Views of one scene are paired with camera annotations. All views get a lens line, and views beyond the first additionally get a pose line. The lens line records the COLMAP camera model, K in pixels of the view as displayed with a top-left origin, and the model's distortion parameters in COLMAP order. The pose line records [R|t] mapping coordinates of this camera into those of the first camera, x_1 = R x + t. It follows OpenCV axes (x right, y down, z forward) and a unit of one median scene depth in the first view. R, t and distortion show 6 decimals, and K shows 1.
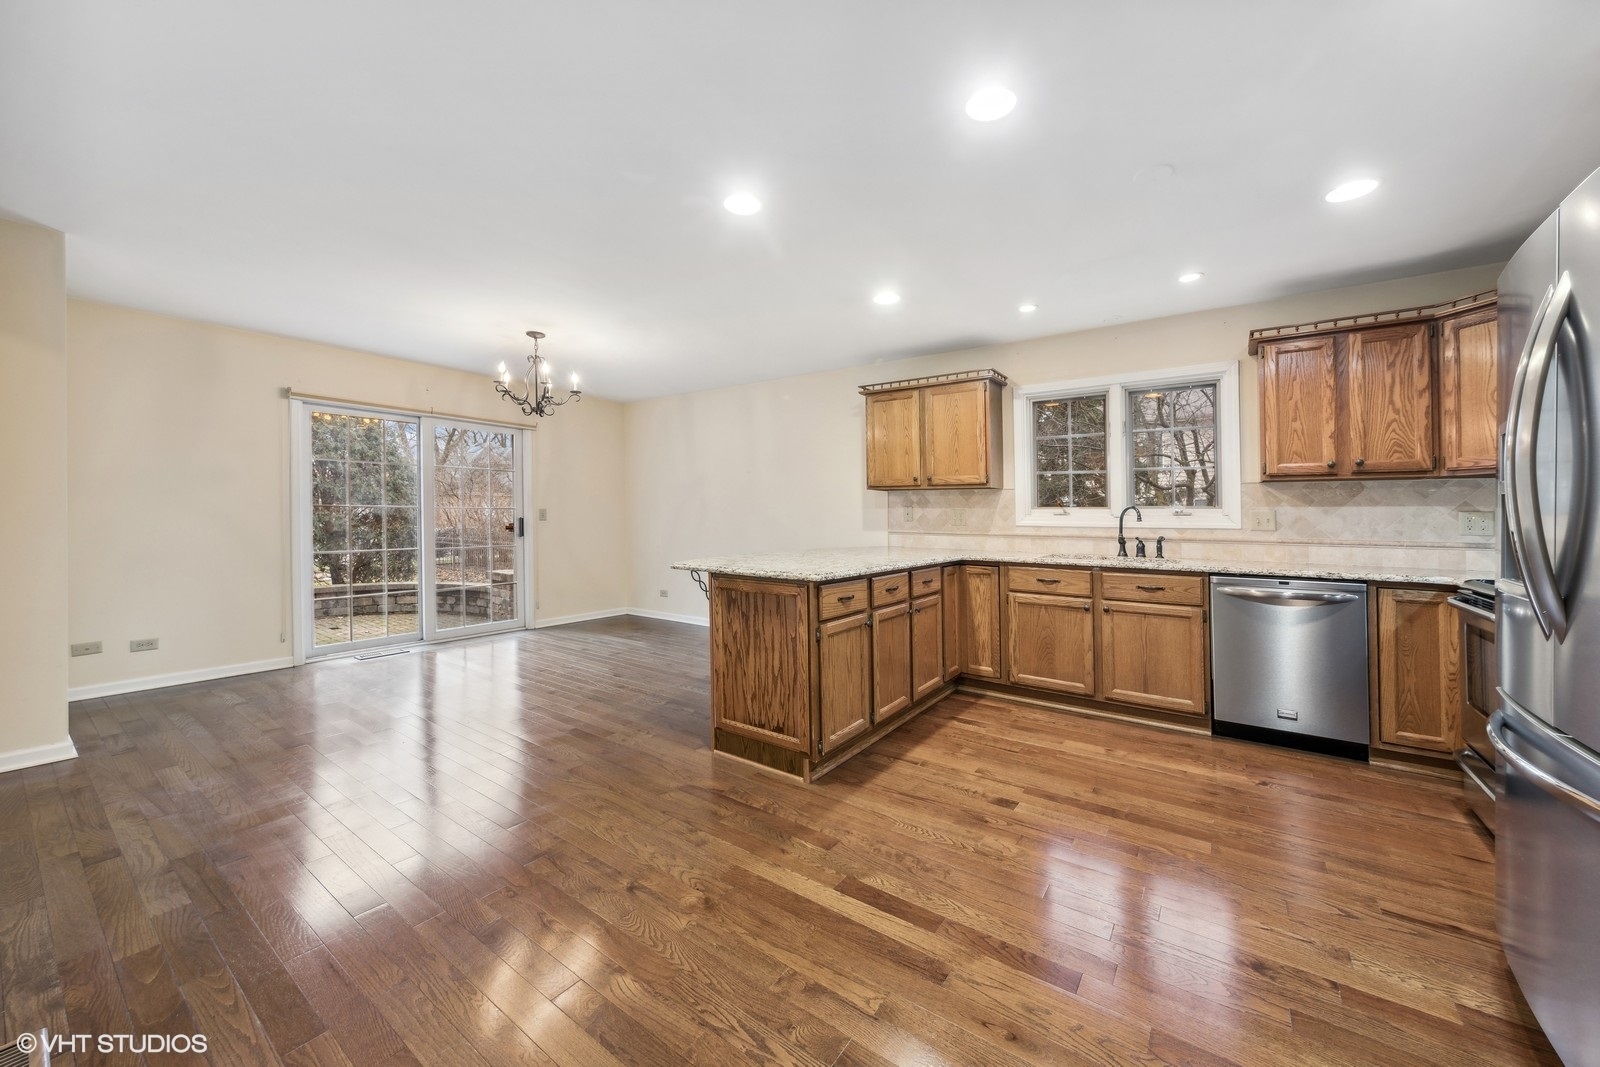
lens RADIAL K [[587.6, 0, 810.0], [0, 587.6, 523.0], [0, 0, 1]] dist [0.002172, 0.000048]
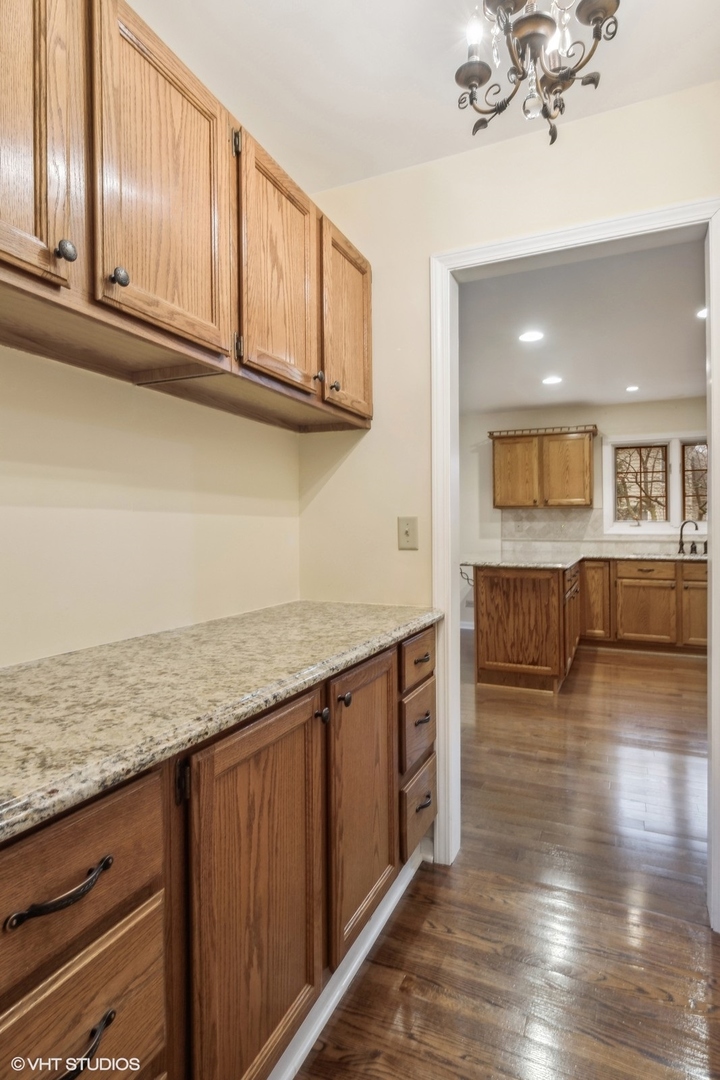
lens RADIAL K [[572.0, 0, 357.6], [0, 572.0, 544.5], [0, 0, 1]] dist [-0.001883, -0.000138]
pose [[0.984179, -0.012288, 0.176748, -0.629767], [0.009118, 0.999783, 0.018734, -0.002445], [-0.176940, -0.016826, 0.984078, -0.342550]]
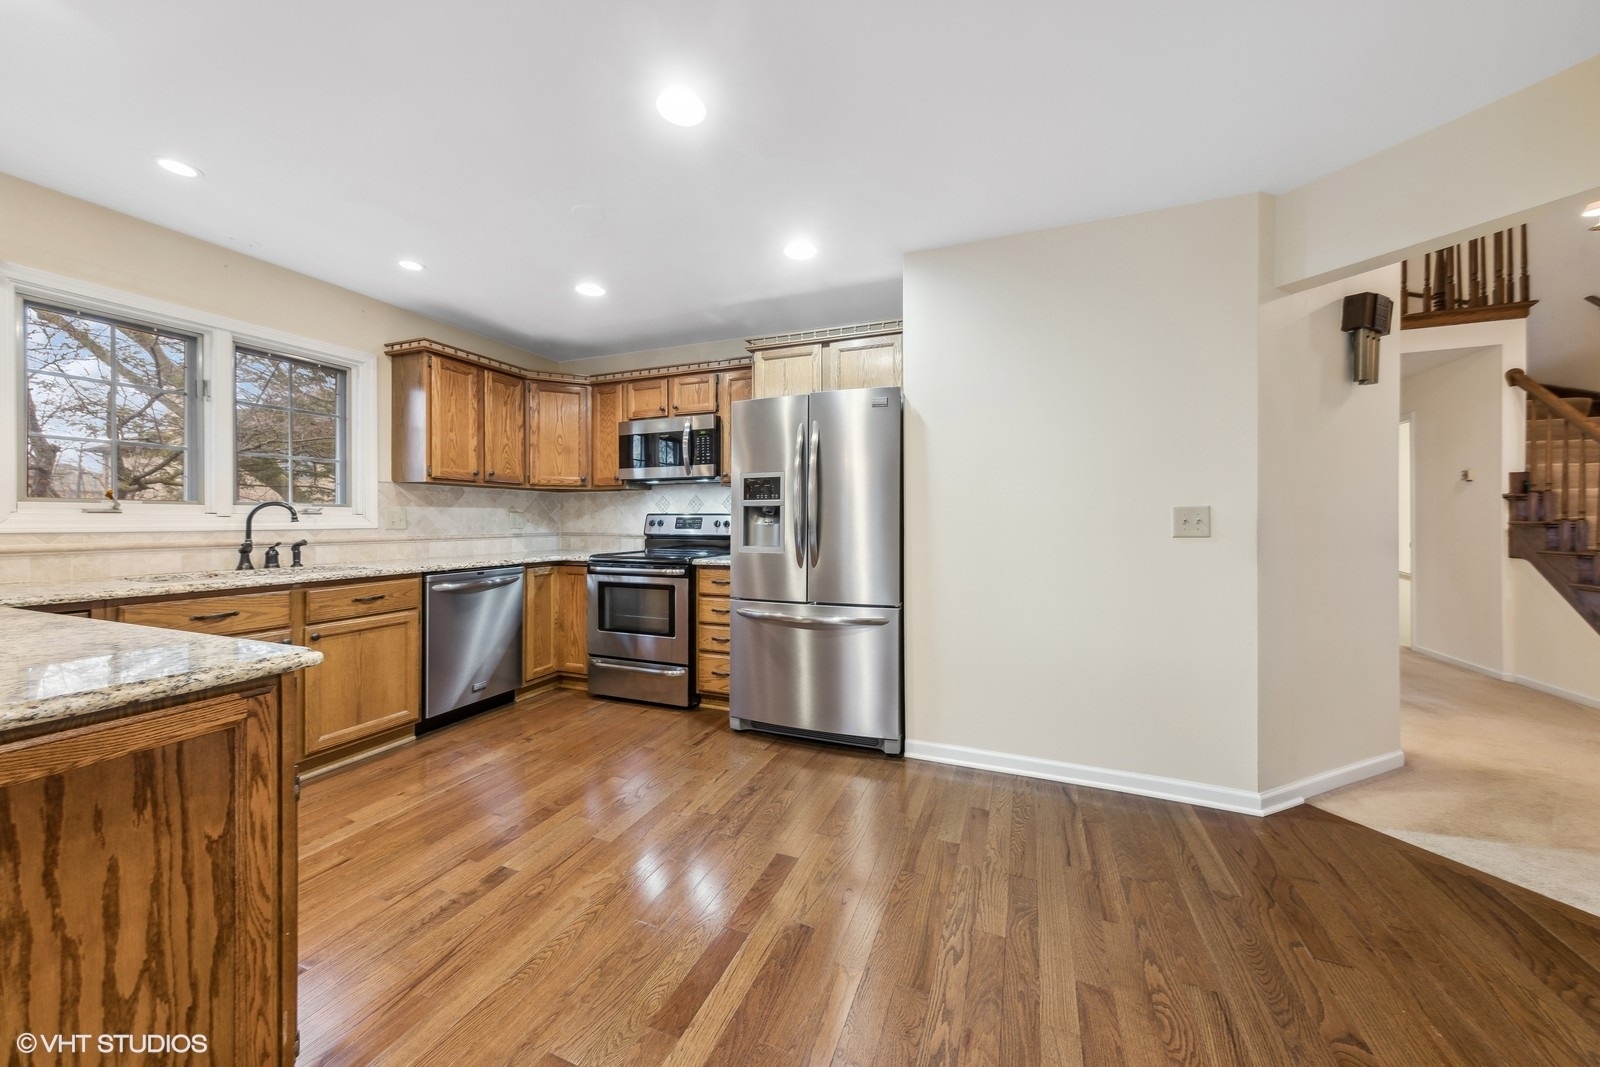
lens RADIAL K [[559.8, 0, 808.0], [0, 559.8, 513.2], [0, 0, 1]] dist [-0.000017, -0.000352]
pose [[-0.239841, 0.002707, 0.970808, -0.366439], [0.008266, 0.999966, -0.000746, -0.008892], [-0.970777, 0.007846, -0.239855, 0.557390]]
